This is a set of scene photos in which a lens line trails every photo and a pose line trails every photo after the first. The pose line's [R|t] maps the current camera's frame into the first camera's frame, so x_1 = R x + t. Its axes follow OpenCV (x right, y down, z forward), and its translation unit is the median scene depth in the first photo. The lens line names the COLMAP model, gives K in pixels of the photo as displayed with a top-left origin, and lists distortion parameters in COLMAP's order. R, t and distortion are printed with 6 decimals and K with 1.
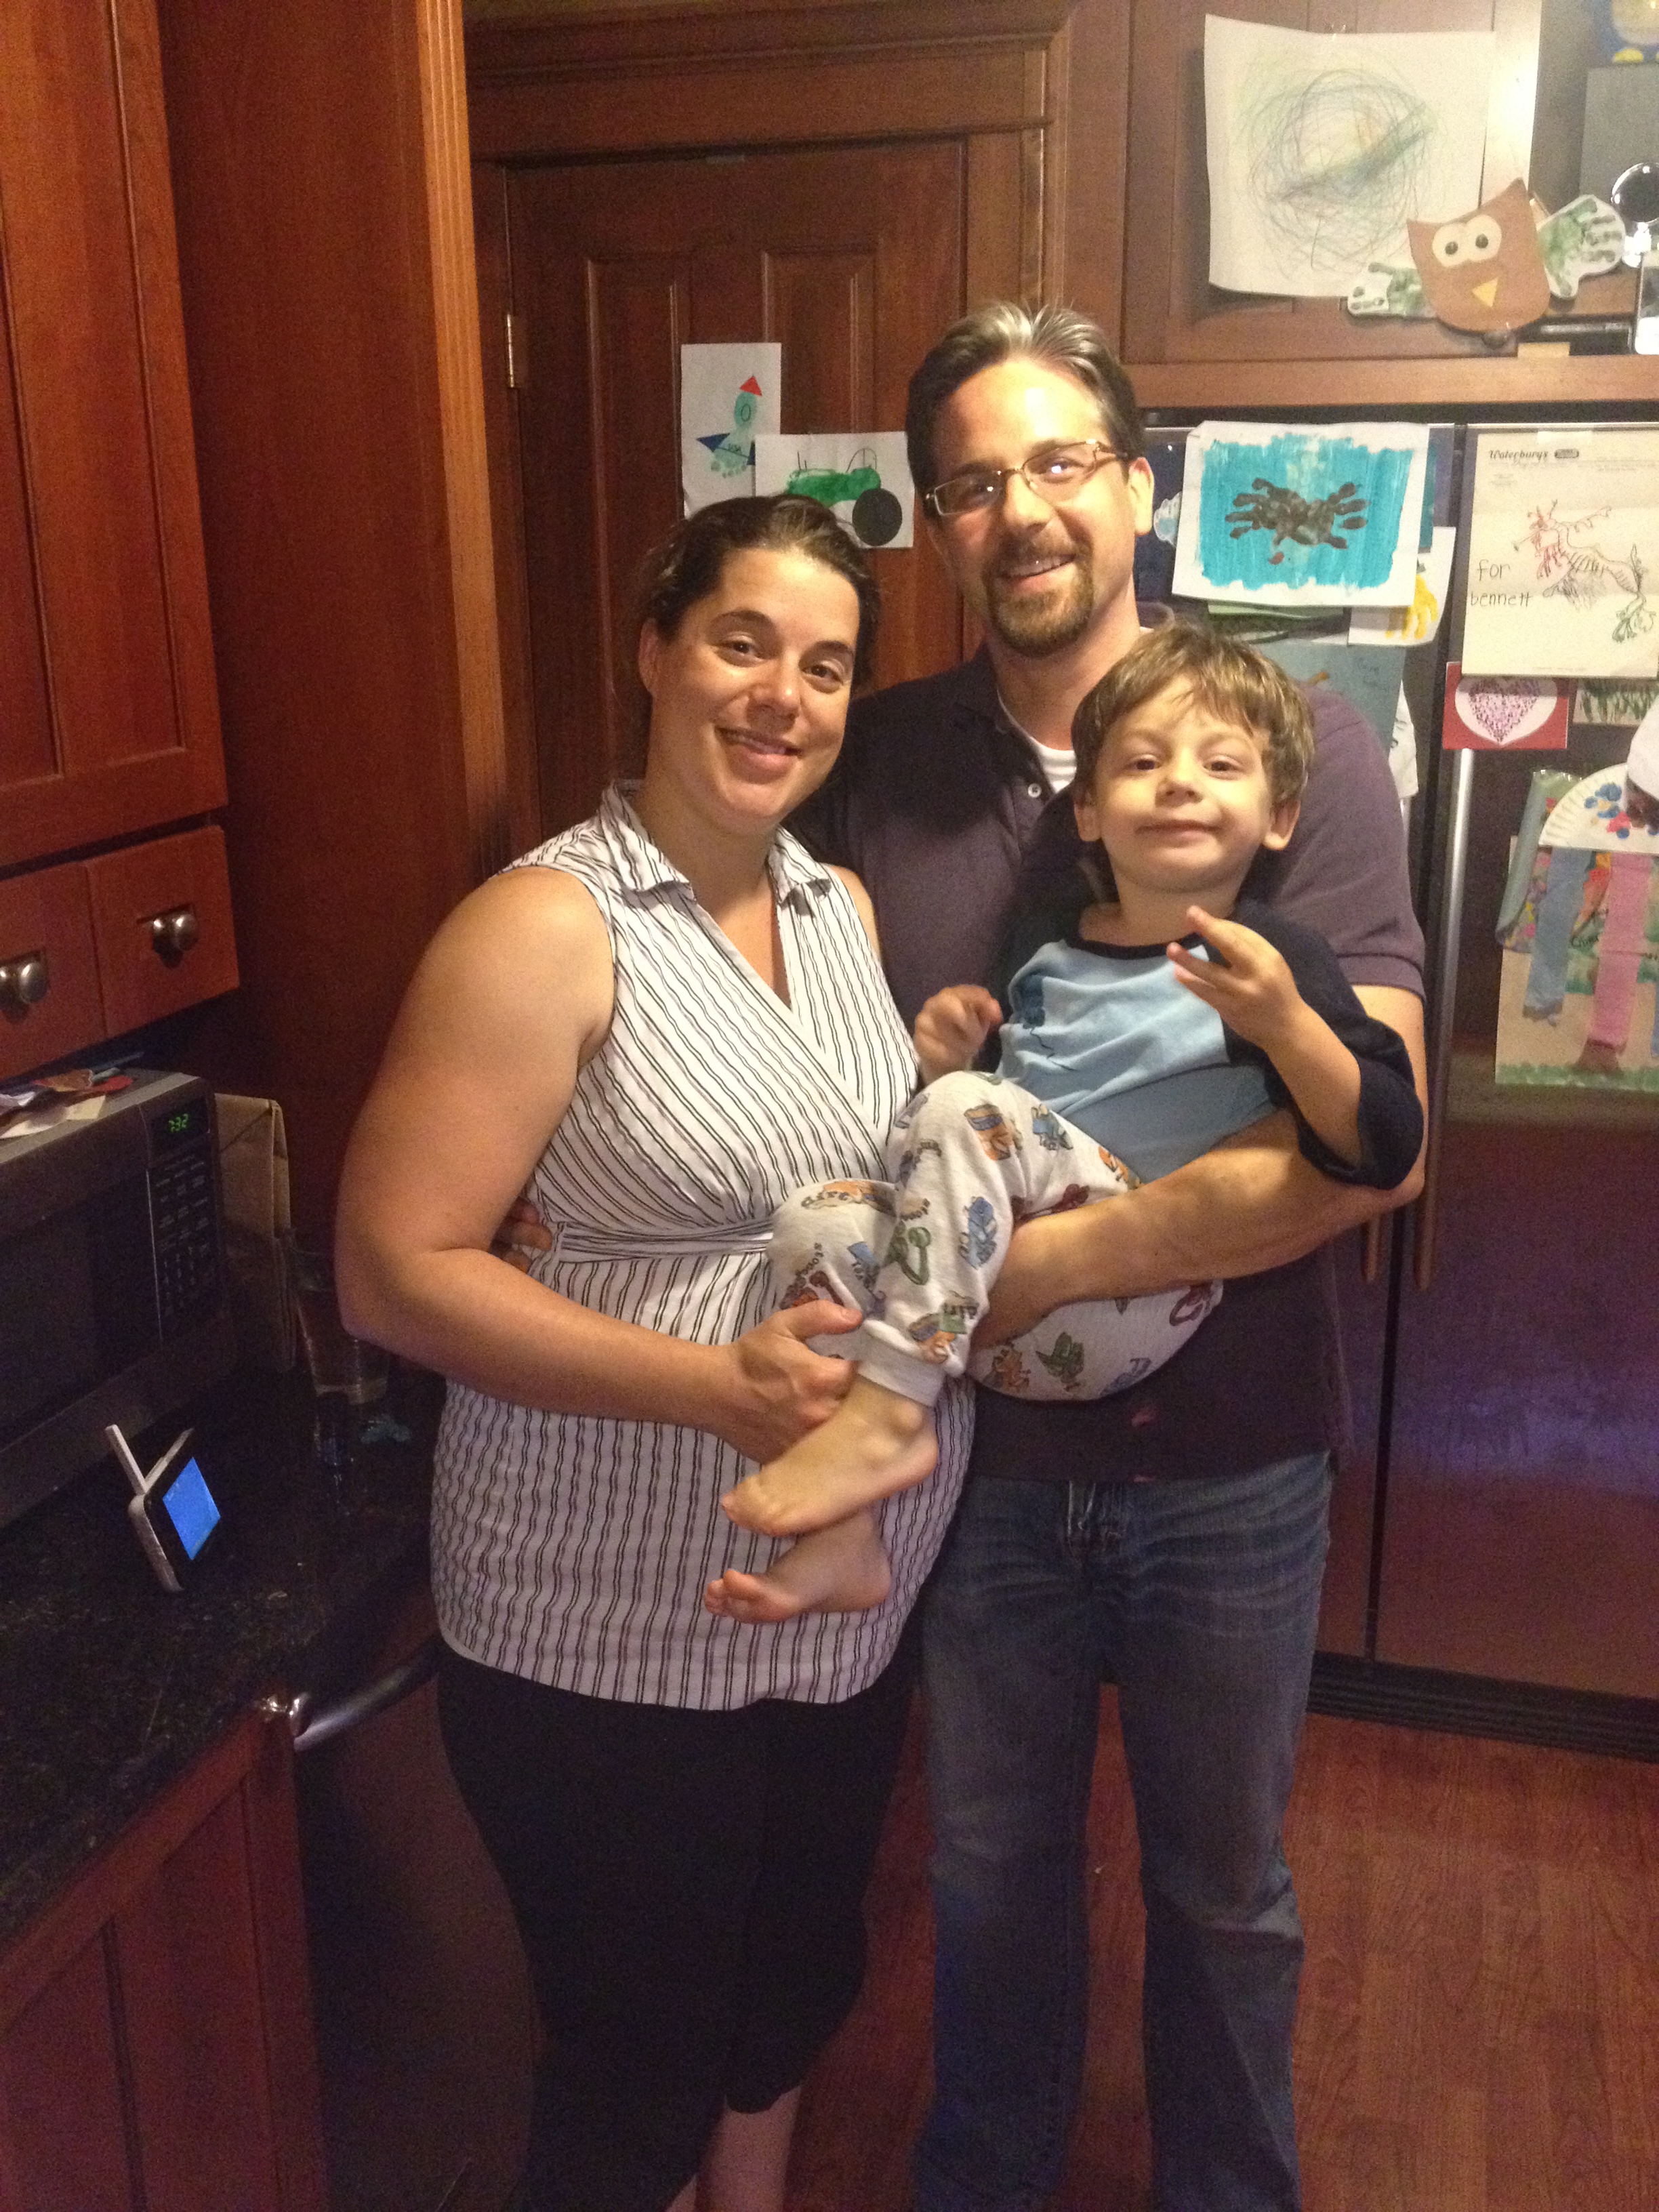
lens RADIAL K [[2294.1, 0, 825.1], [0, 2294.1, 1156.8], [0, 0, 1]] dist [0.001842, -0.021424]
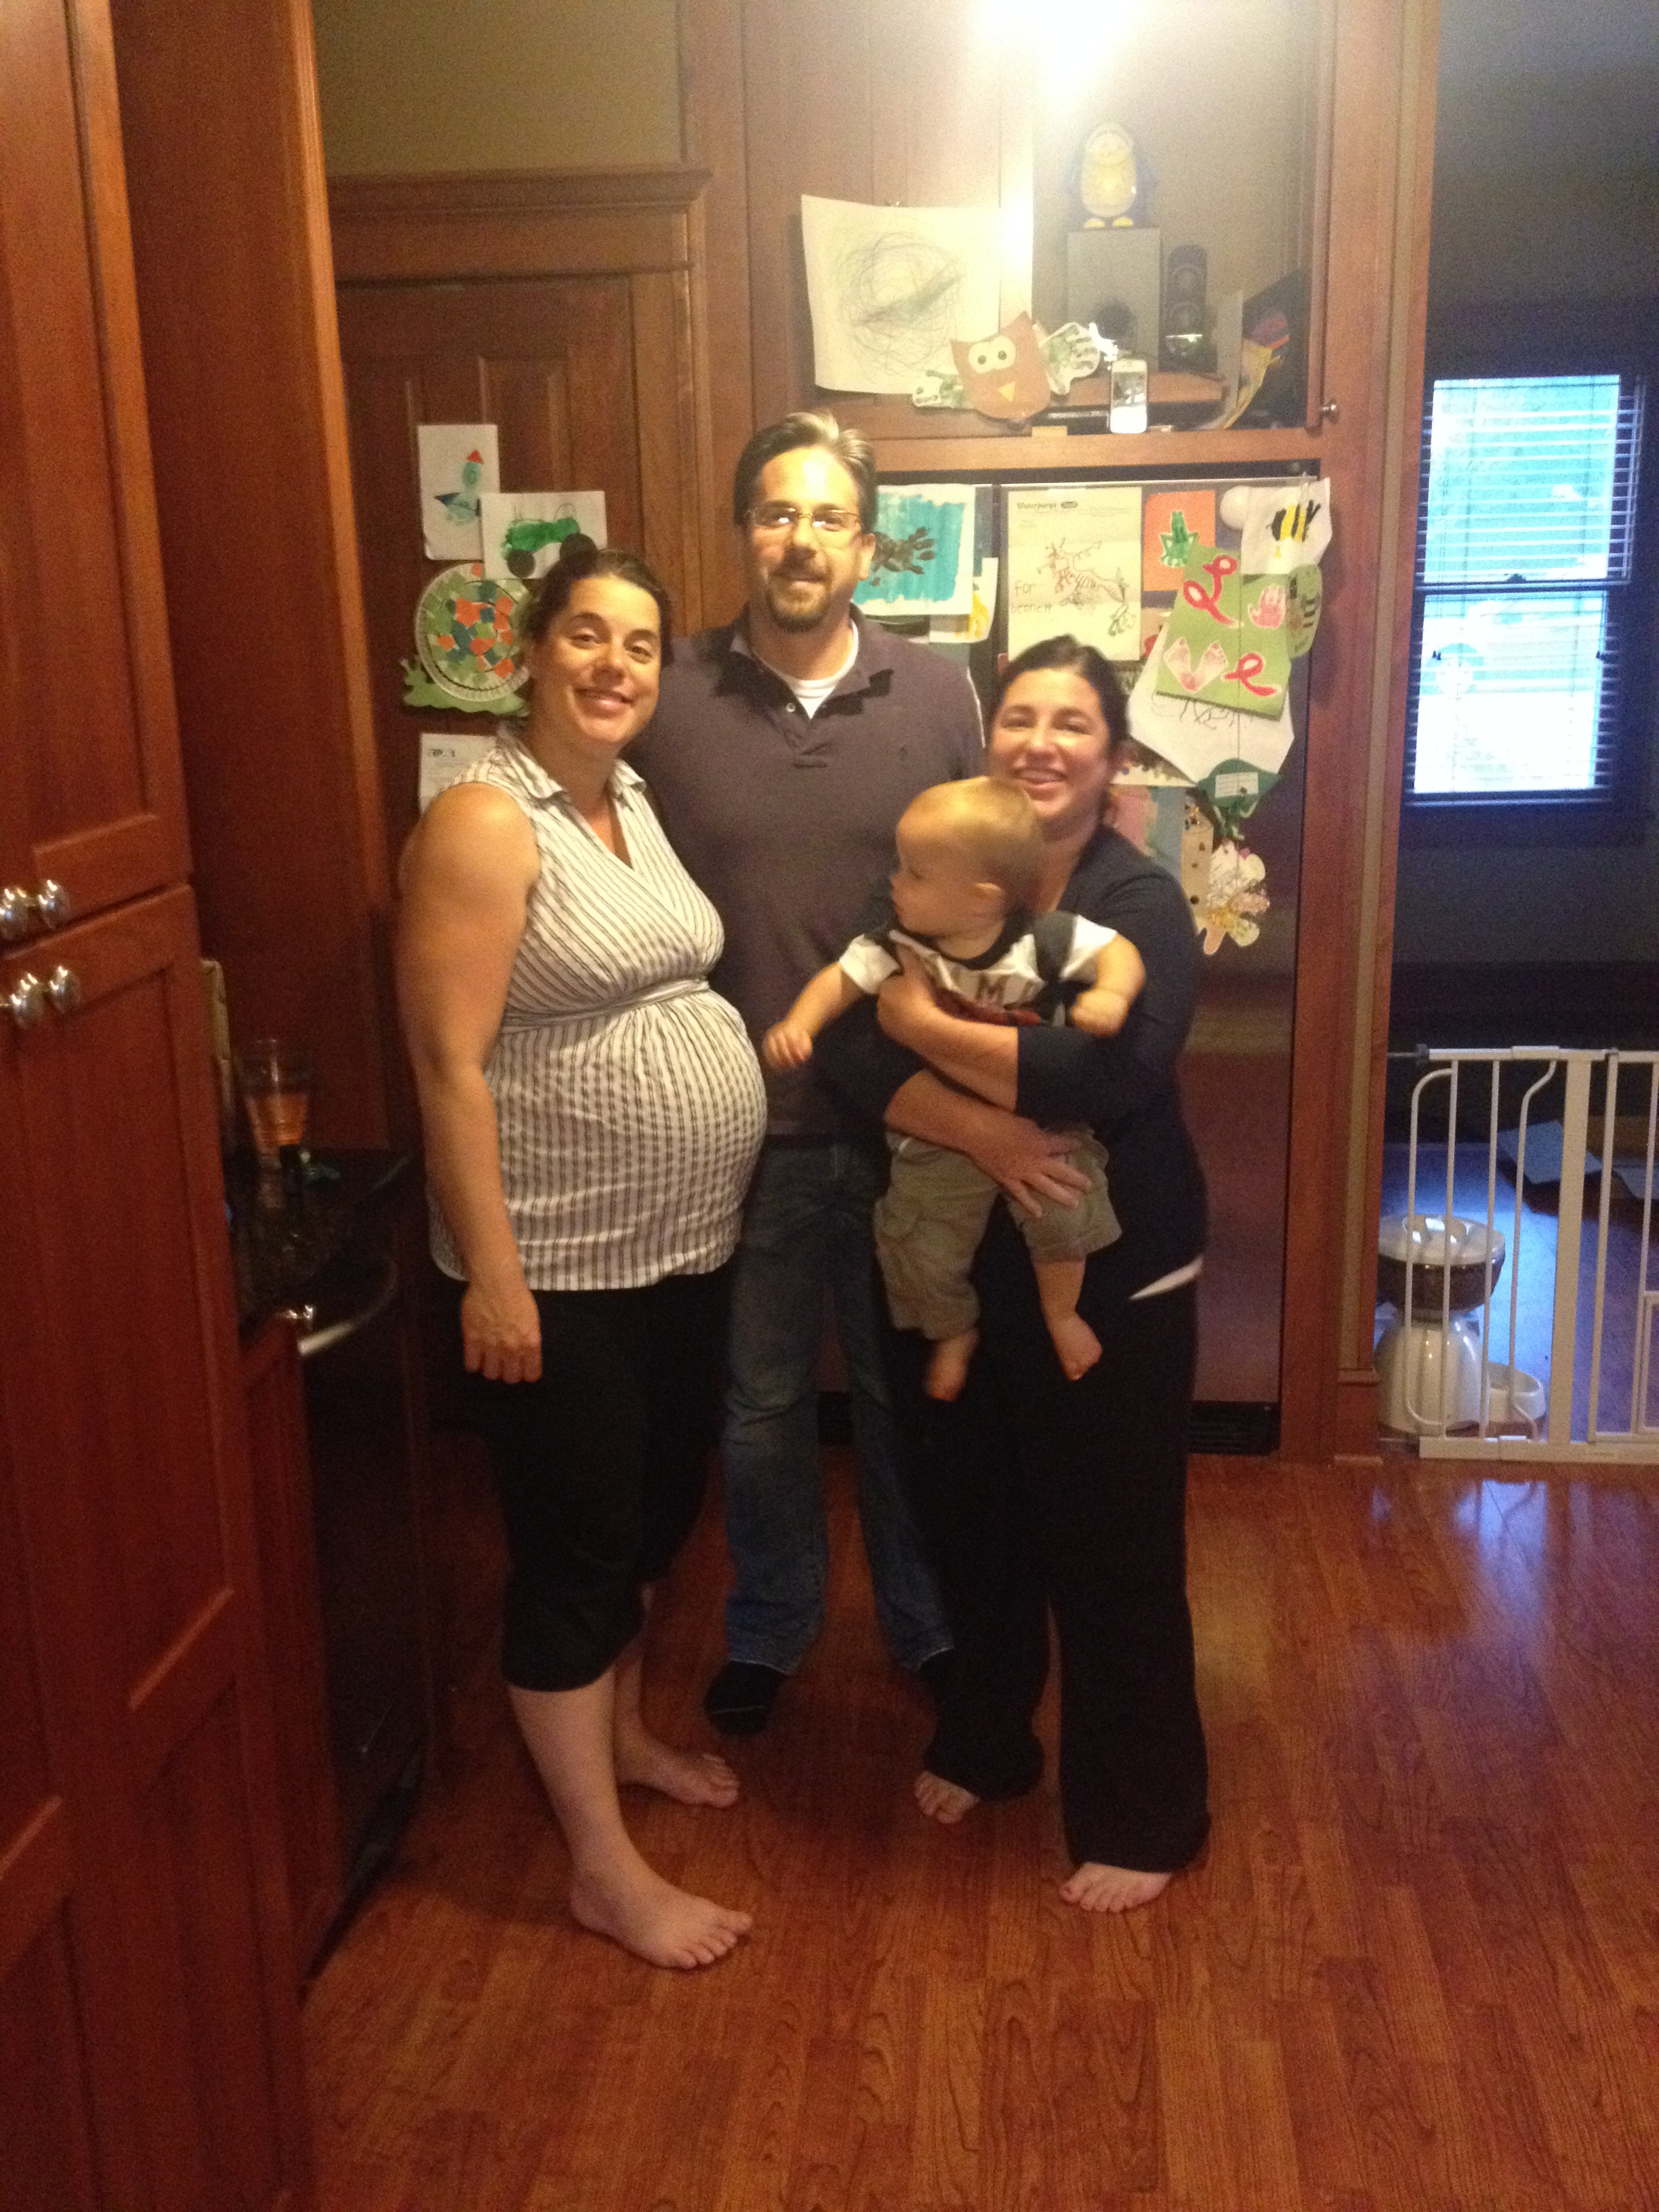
lens RADIAL K [[2310.5, 0, 839.2], [0, 2310.5, 1164.7], [0, 0, 1]] dist [0.008175, -0.026608]
pose [[0.977146, -0.065039, 0.202373, -0.131337], [0.066401, 0.997793, 0.000061, 0.090609], [-0.201930, 0.013378, 0.979309, -0.364433]]
